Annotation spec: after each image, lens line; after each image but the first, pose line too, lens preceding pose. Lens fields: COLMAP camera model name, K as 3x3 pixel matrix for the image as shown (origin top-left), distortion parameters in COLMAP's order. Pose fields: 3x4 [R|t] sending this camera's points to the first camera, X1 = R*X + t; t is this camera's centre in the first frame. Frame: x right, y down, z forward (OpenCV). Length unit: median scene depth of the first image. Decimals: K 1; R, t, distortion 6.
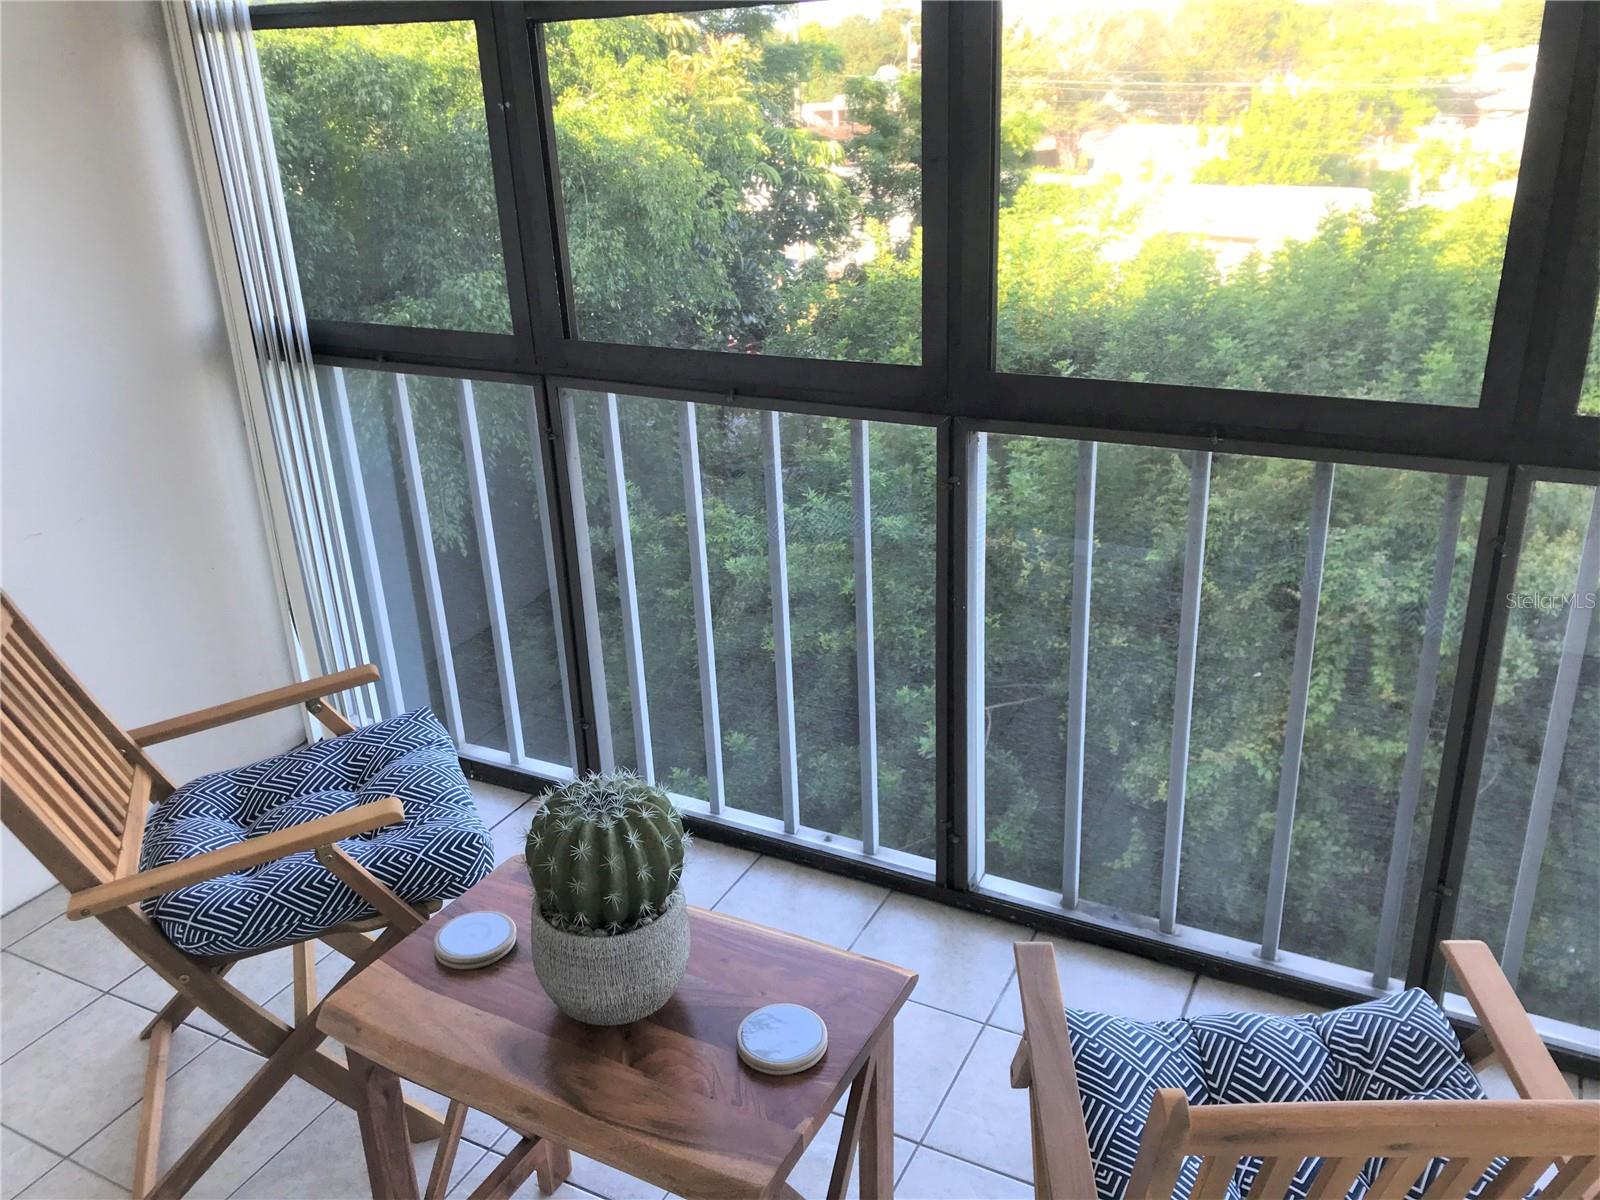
lens RADIAL K [[1307.2, 0, 801.3], [0, 1307.2, 594.0], [0, 0, 1]] dist [0.007137, -0.012885]
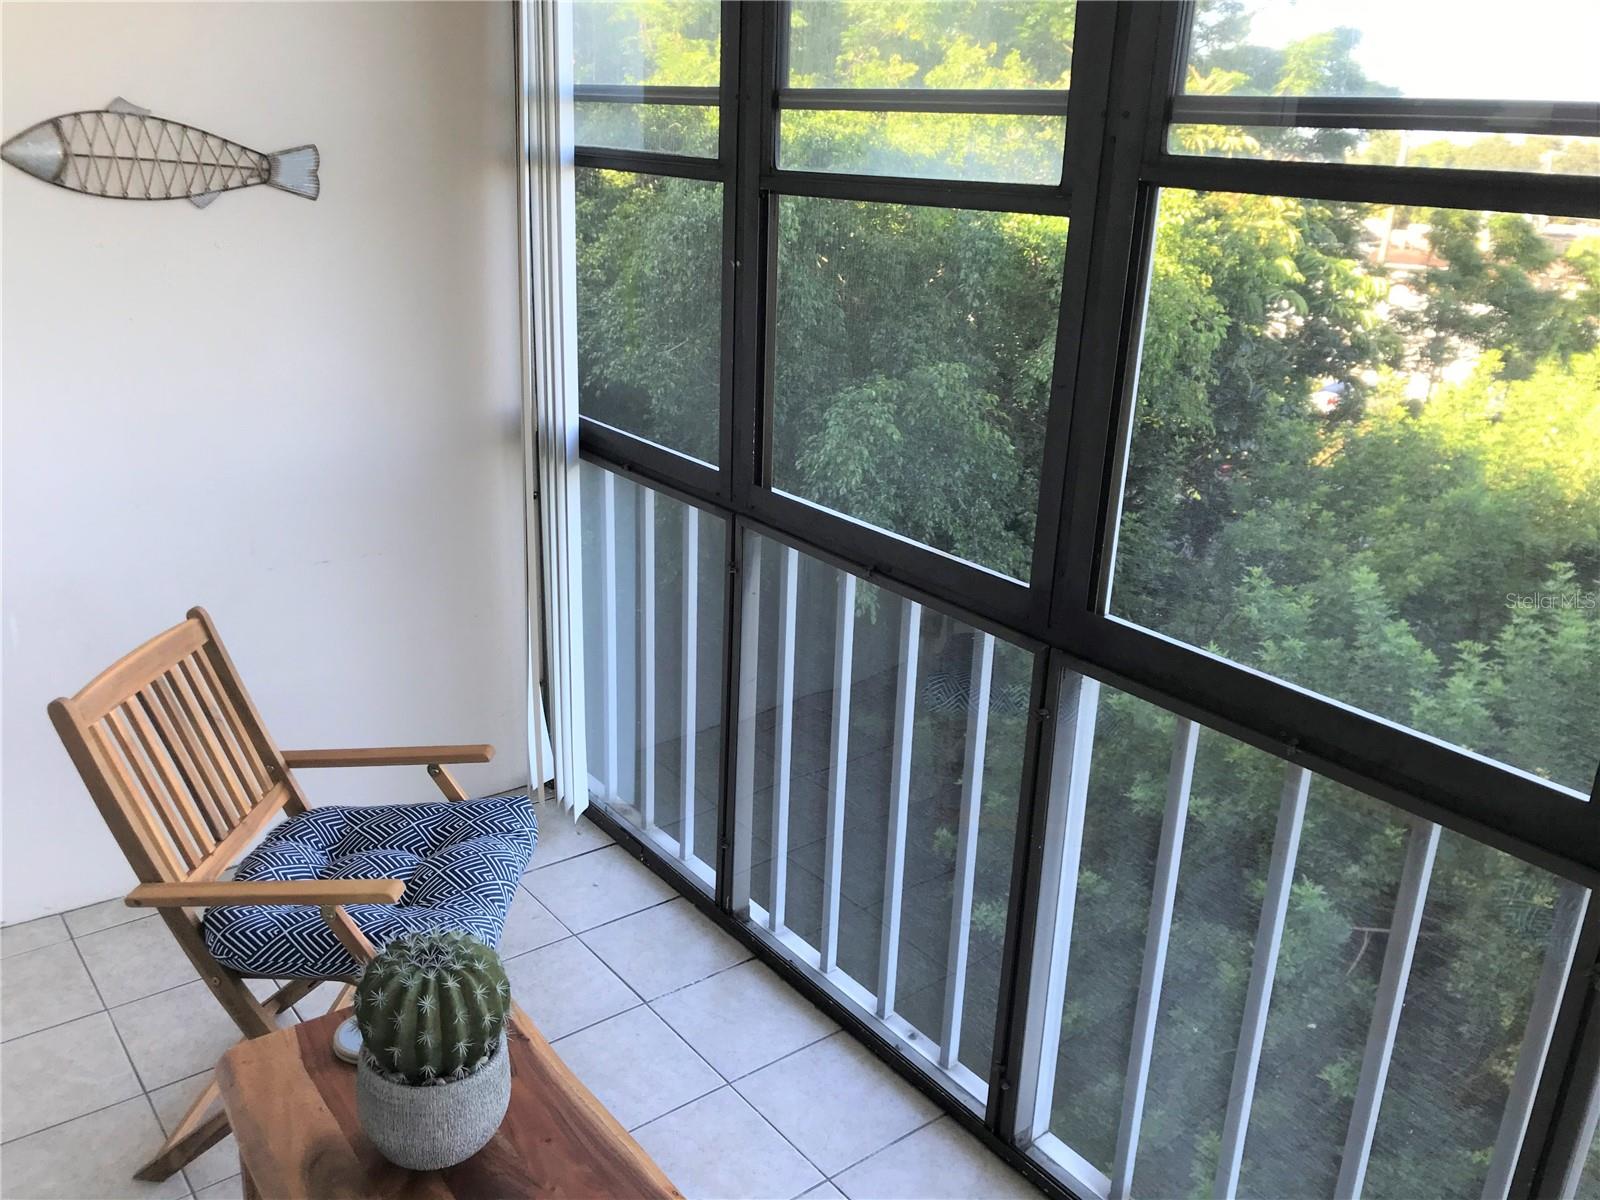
lens RADIAL K [[1315.0, 0, 800.0], [0, 1315.0, 600.0], [0, 0, 1]] dist [0.003890, 0.006315]
pose [[0.908124, 0.215534, -0.358965, 0.281949], [-0.235519, 0.971791, -0.012330, -0.115085], [0.346181, 0.095741, 0.933270, 0.051776]]
